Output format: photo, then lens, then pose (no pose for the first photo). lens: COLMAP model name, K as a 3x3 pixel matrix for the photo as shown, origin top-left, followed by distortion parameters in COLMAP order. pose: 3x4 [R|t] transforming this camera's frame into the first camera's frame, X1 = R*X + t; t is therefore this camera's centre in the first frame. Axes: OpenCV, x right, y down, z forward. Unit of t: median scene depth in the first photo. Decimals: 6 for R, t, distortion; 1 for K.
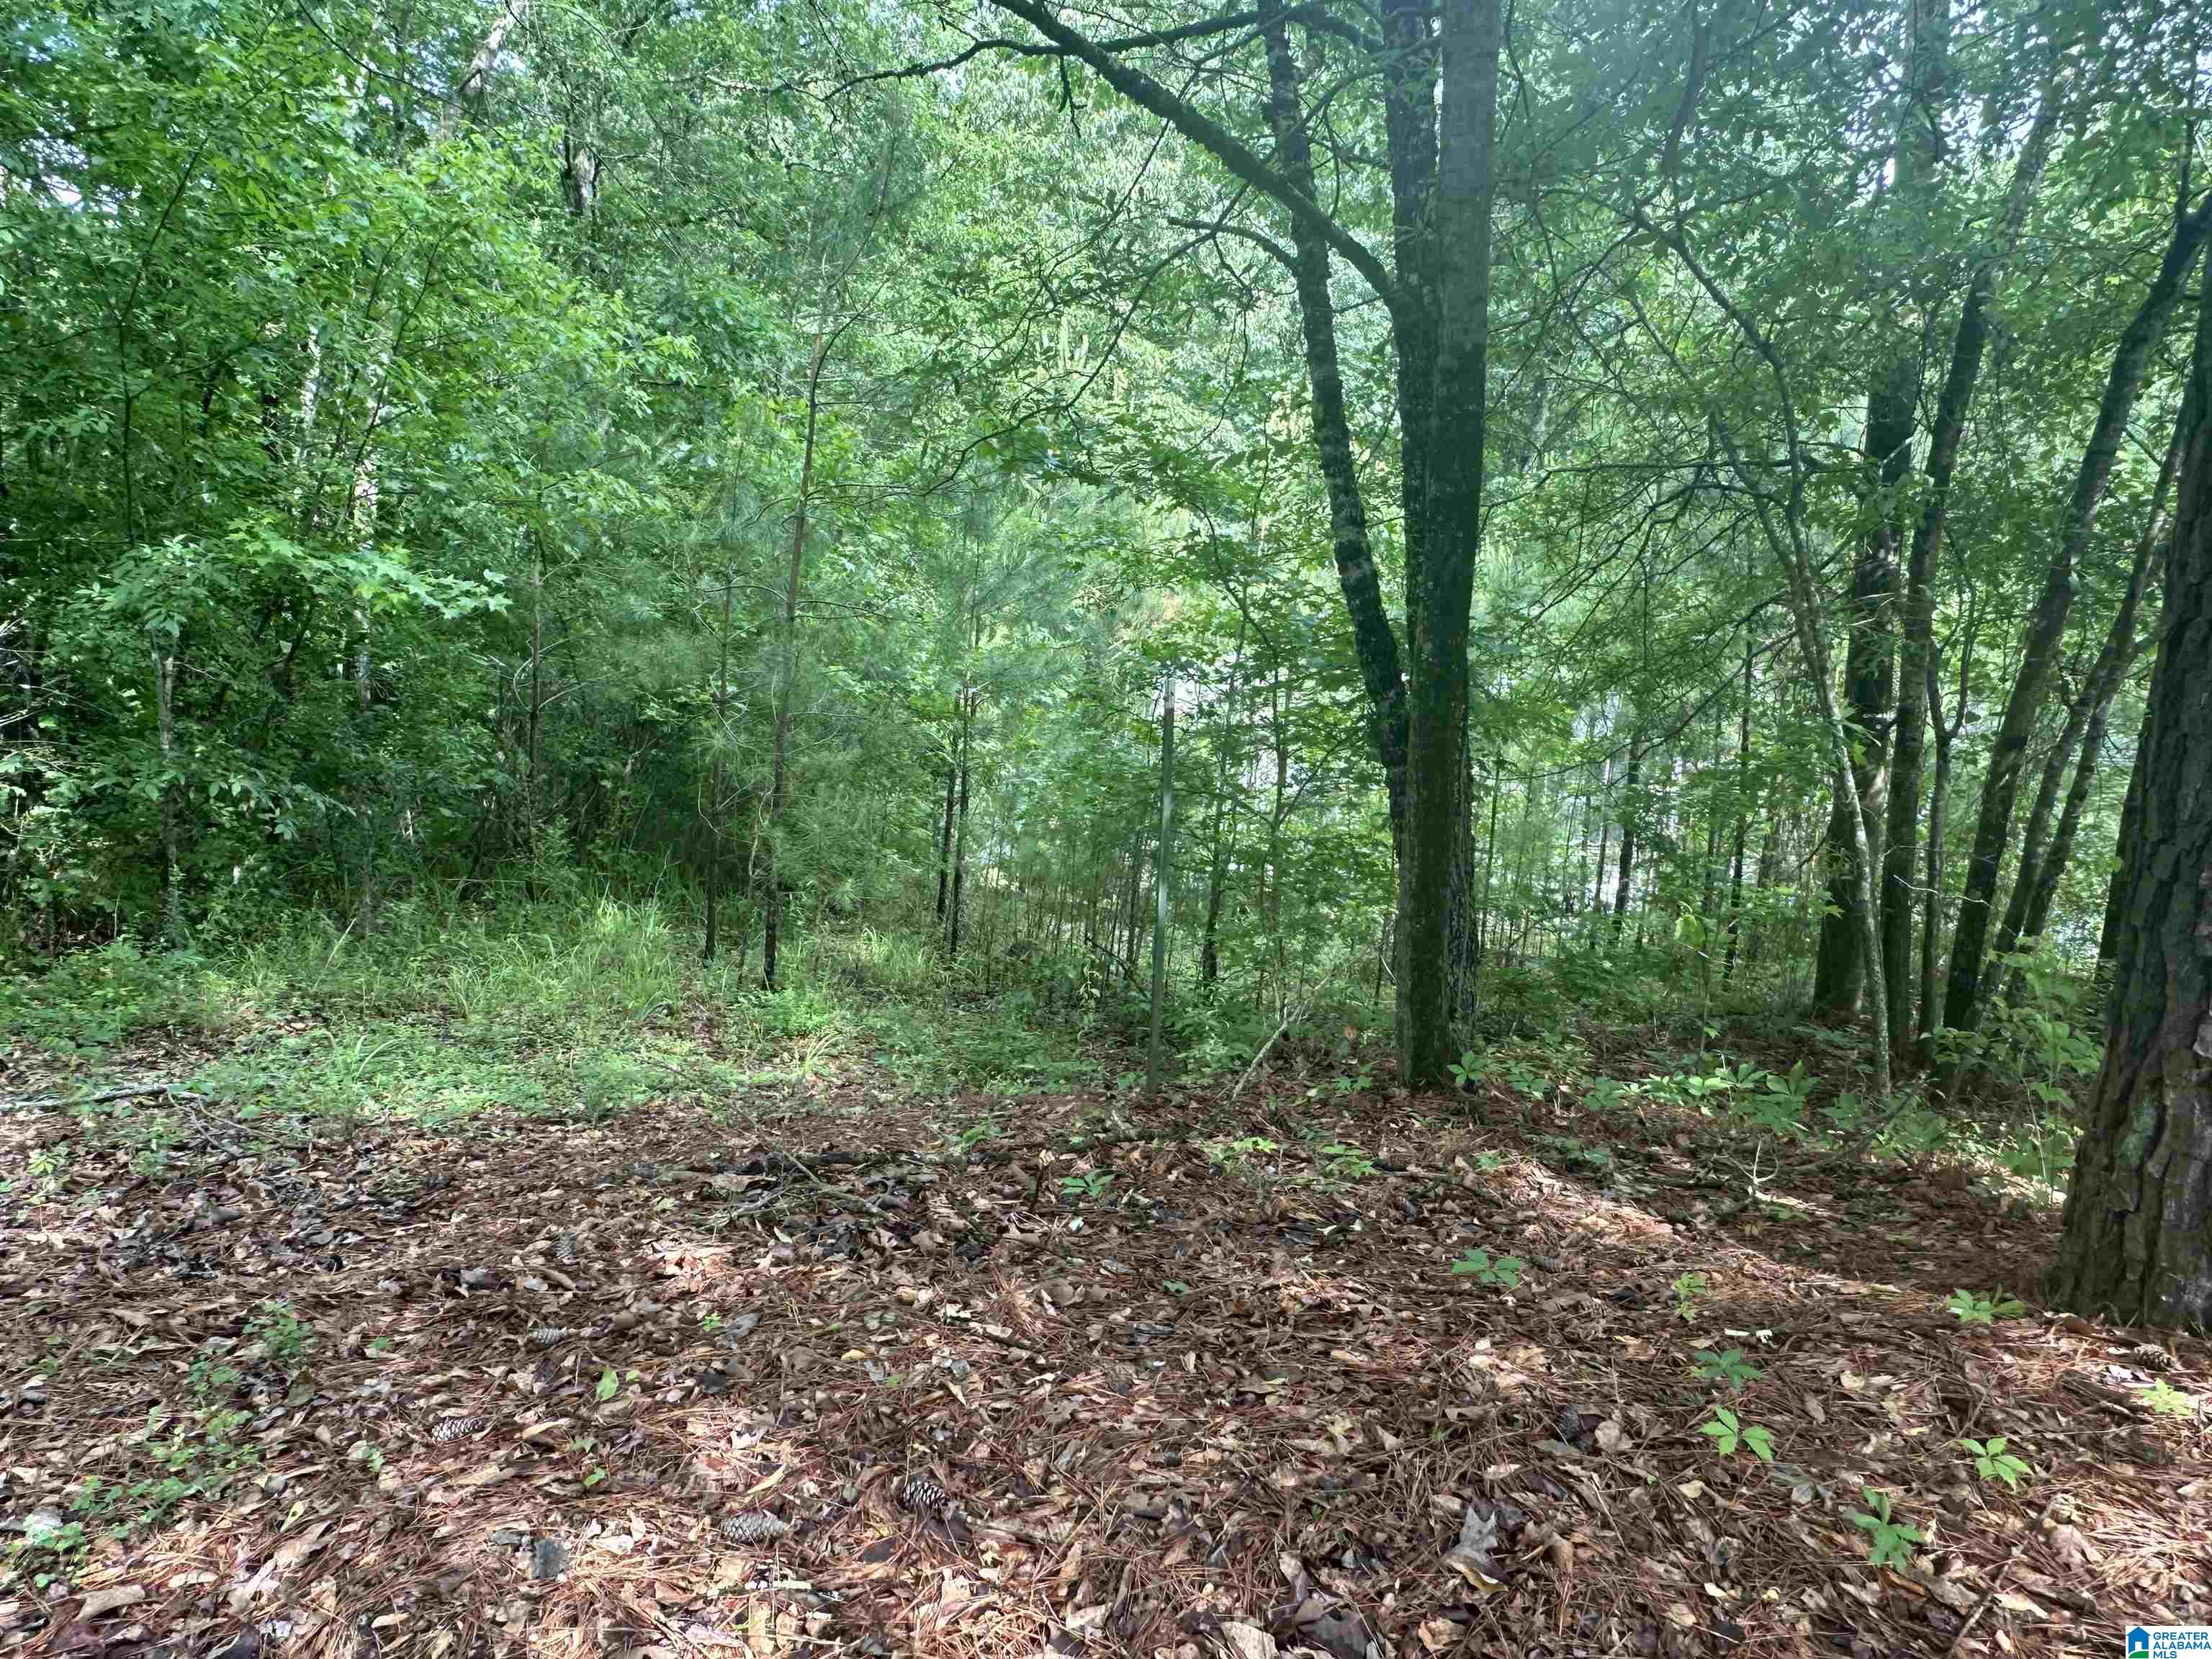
lens RADIAL K [[1460.1, 0, 1096.3], [0, 1460.1, 839.2], [0, 0, 1]] dist [0.006971, 0.002650]
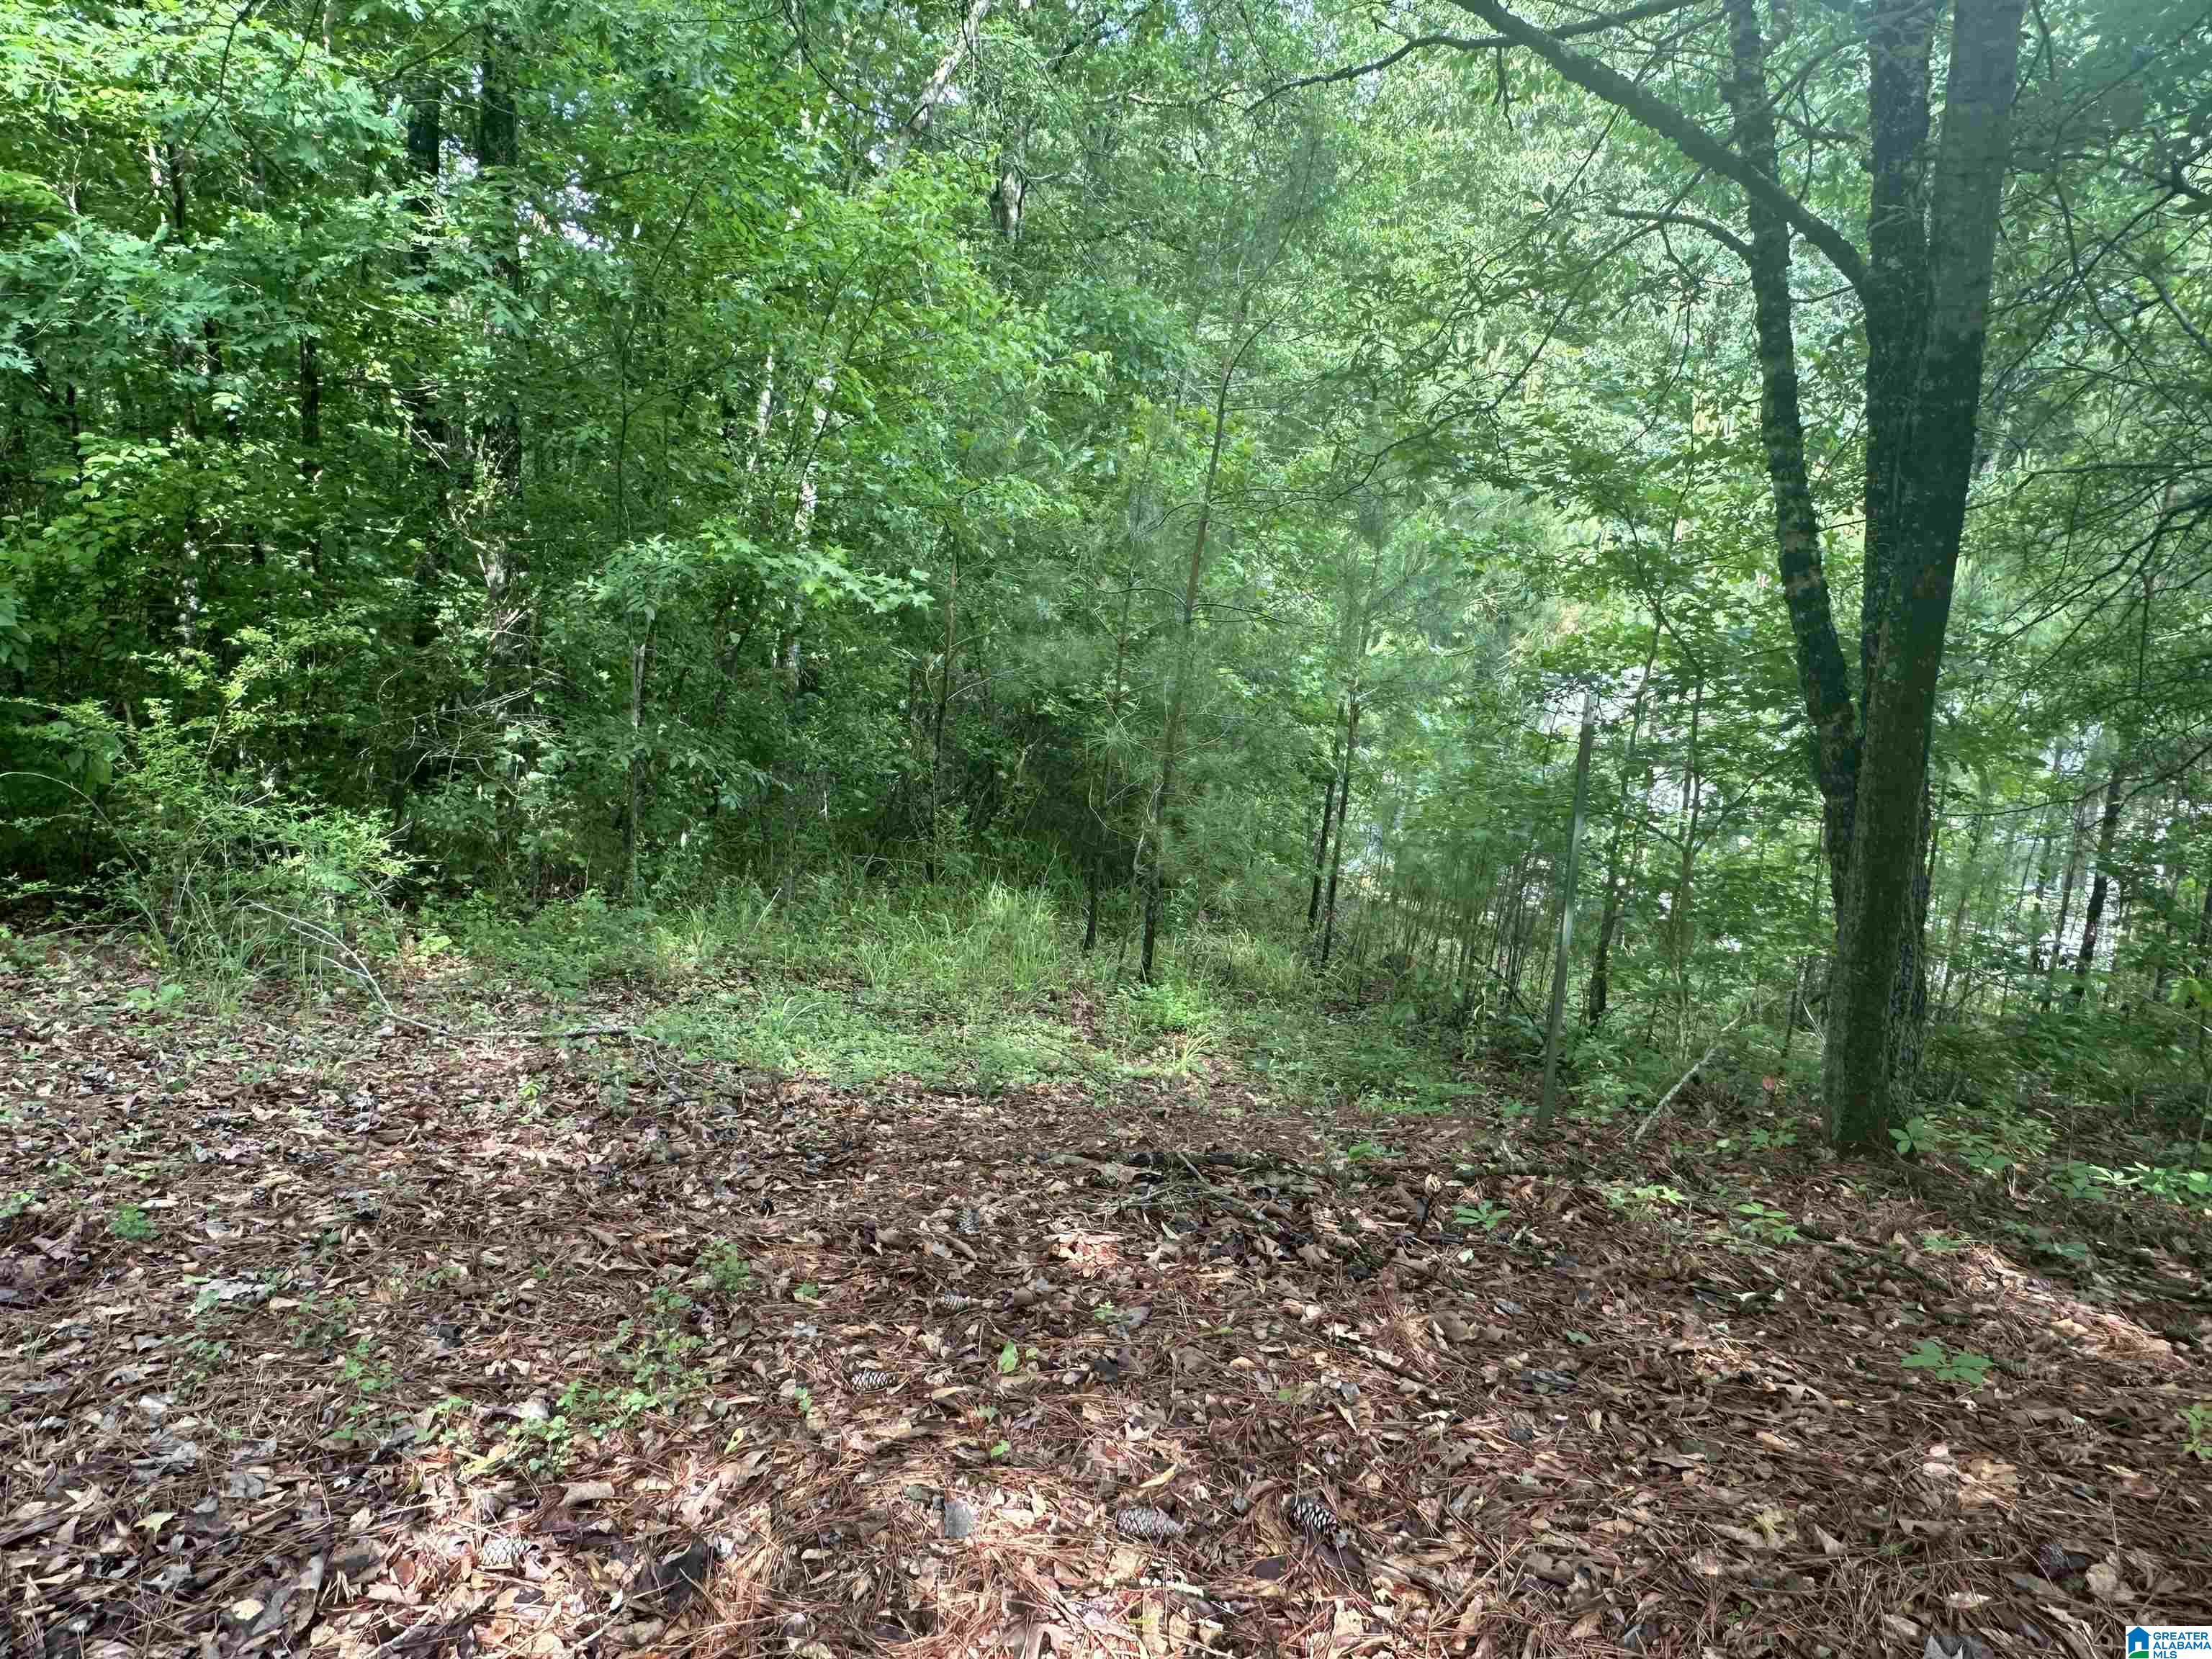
lens RADIAL K [[1458.1, 0, 1115.1], [0, 1458.1, 832.7], [0, 0, 1]] dist [0.012182, -0.002417]
pose [[0.970407, 0.055062, -0.235114, -0.026001], [-0.056617, 0.998396, 0.000135, -0.002350], [0.234745, 0.013181, 0.971968, 0.004659]]
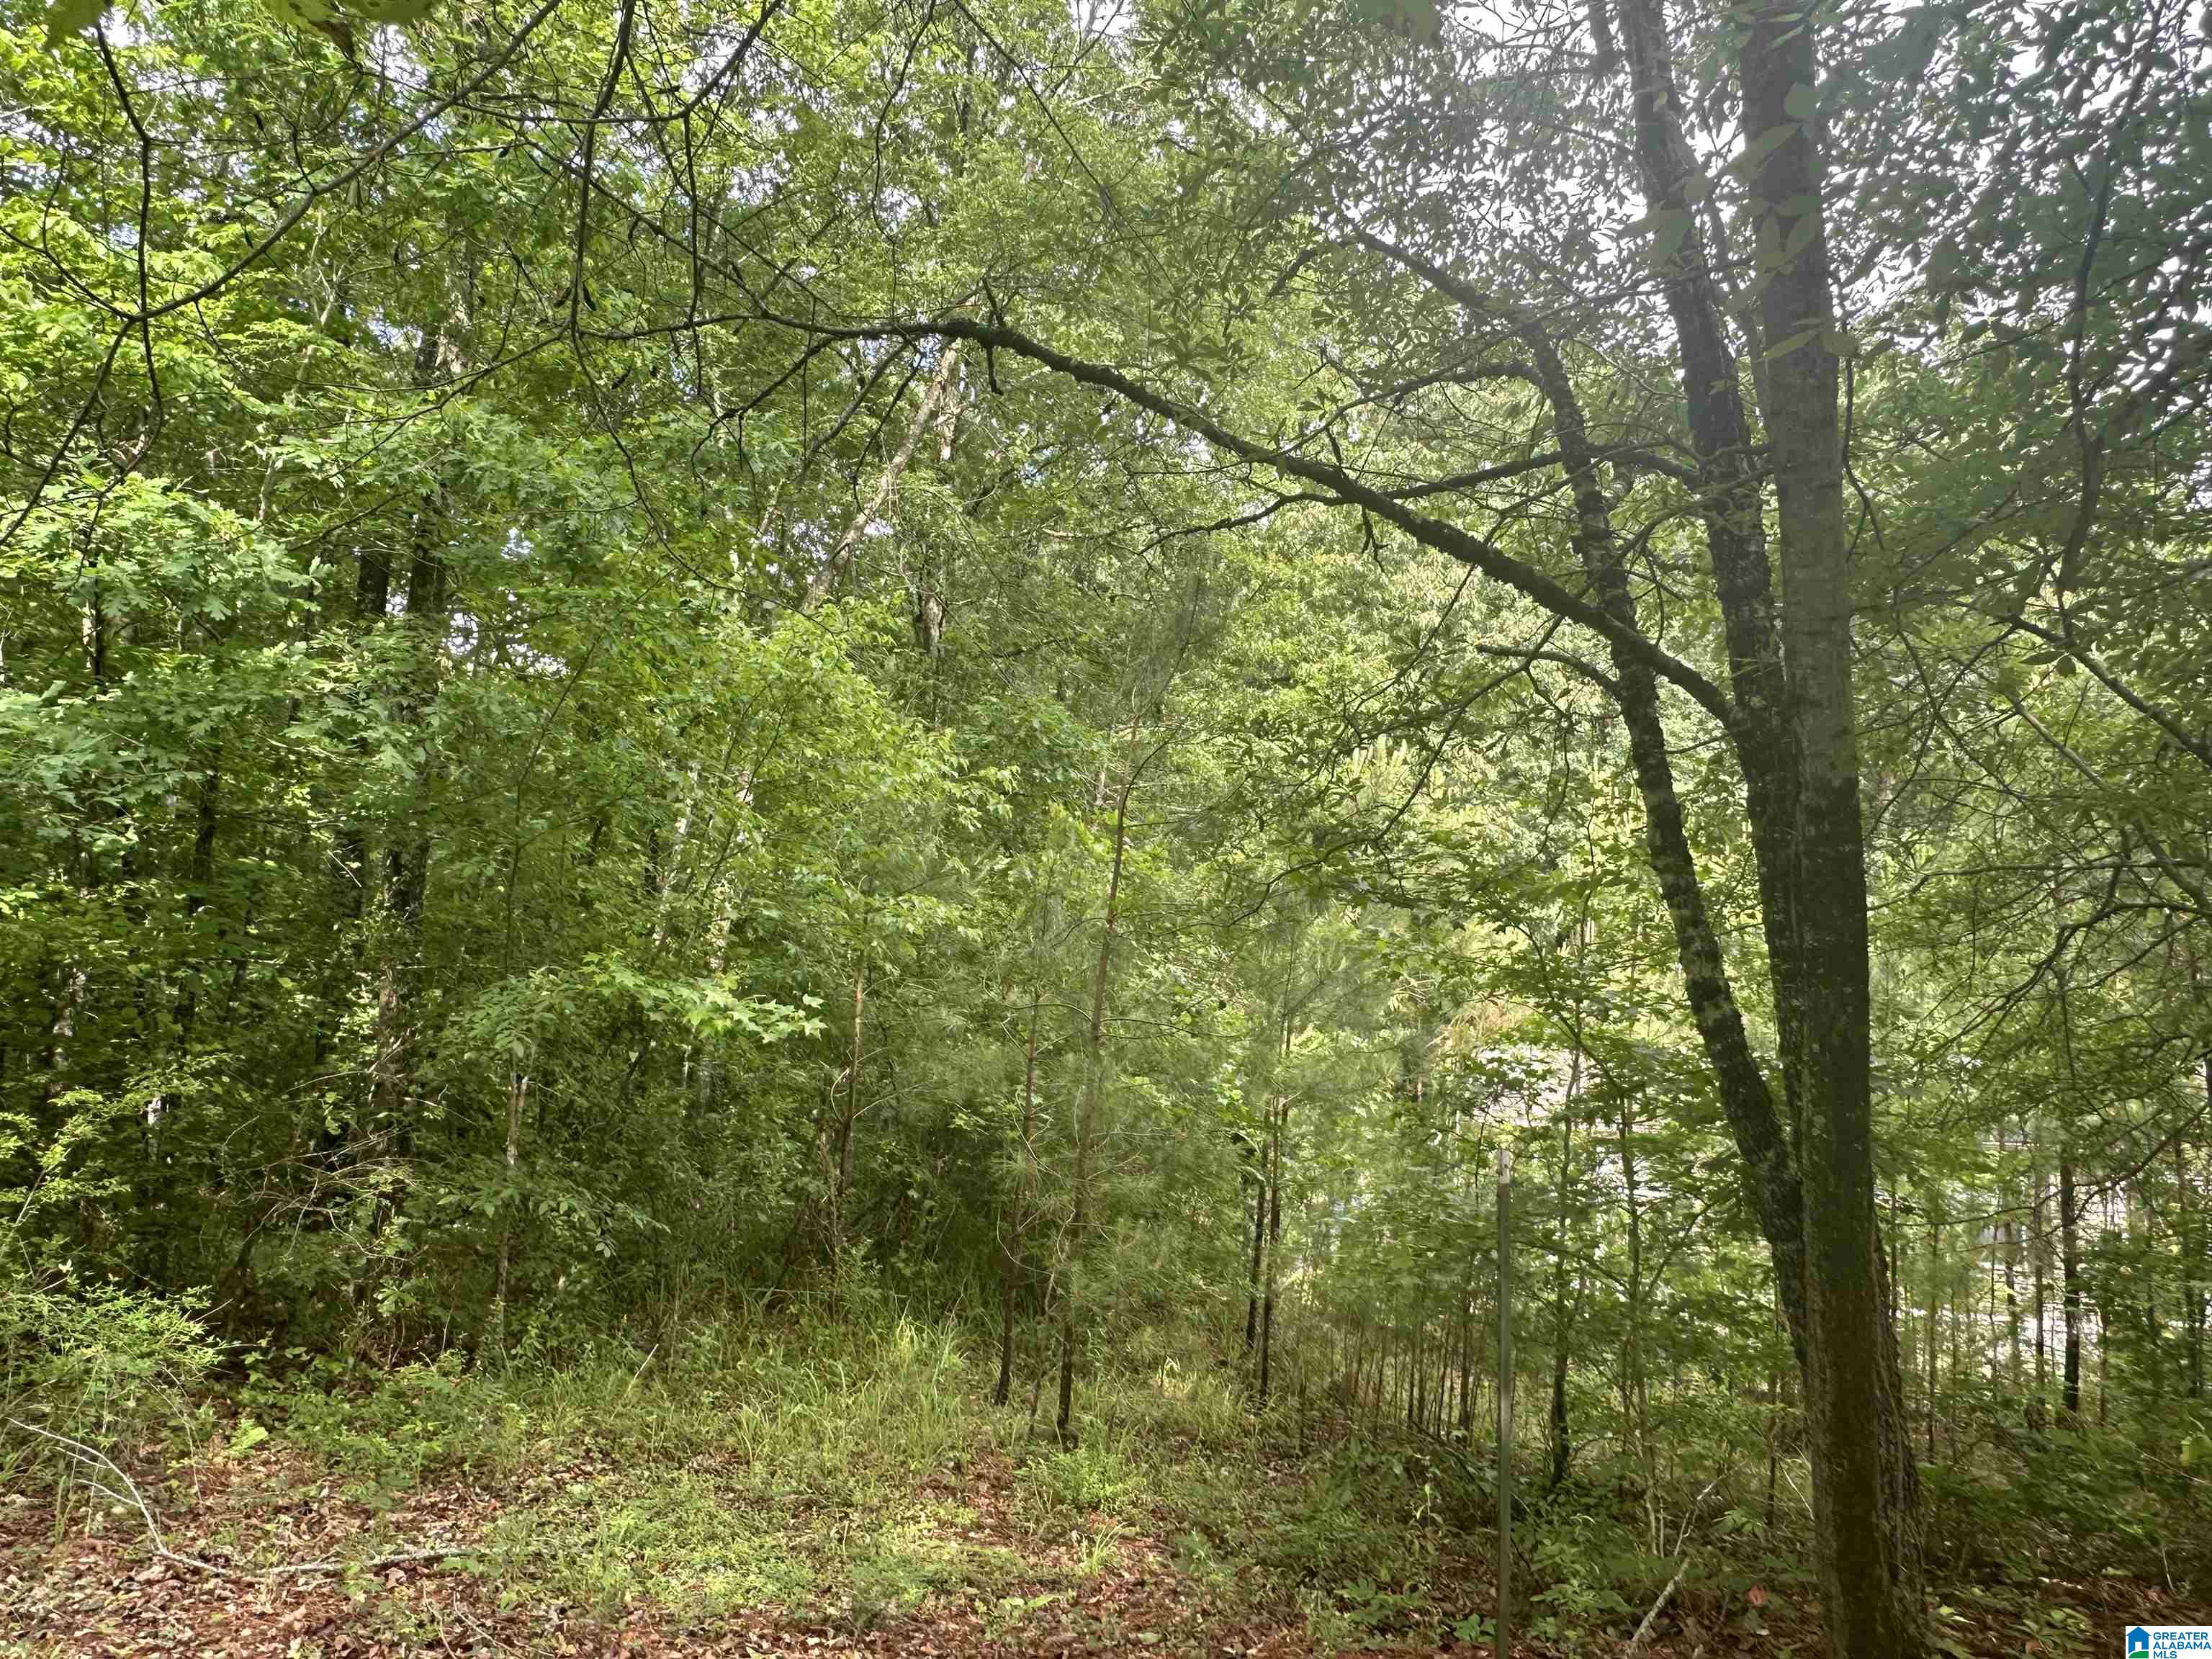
lens RADIAL K [[1460.1, 0, 1096.3], [0, 1460.1, 839.2], [0, 0, 1]] dist [0.006971, 0.002650]
pose [[0.977739, -0.029480, -0.207746, -0.001363], [-0.024524, 0.967241, -0.252672, -0.074305], [0.208389, 0.252141, 0.944986, 0.090094]]
